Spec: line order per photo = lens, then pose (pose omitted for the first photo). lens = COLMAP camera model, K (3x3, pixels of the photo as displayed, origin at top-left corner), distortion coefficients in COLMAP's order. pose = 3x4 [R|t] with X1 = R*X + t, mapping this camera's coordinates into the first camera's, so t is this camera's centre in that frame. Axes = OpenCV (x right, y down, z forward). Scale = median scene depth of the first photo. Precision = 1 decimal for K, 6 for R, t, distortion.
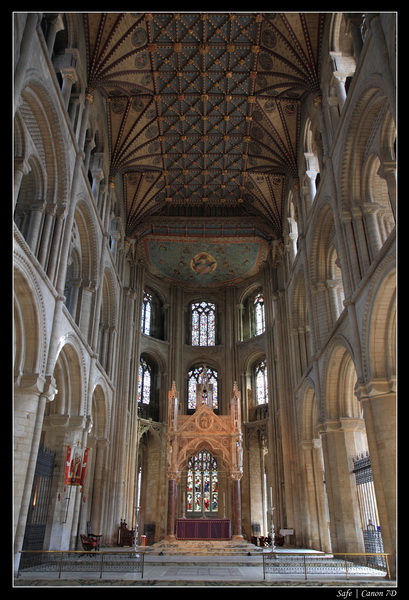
lens RADIAL K [[480.0, 0, 204.5], [0, 480.0, 300.0], [0, 0, 1]] dist [-0.013284, 0.001382]
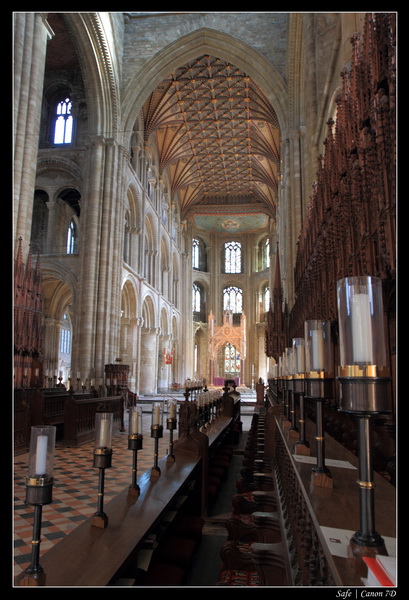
lens RADIAL K [[446.6, 0, 204.5], [0, 446.6, 300.0], [0, 0, 1]] dist [-0.005868, 0.002417]
pose [[0.994005, -0.013387, -0.108515, 0.066583], [0.041606, 0.964124, 0.262173, -0.217877], [0.101112, -0.265116, 0.958900, -0.449940]]
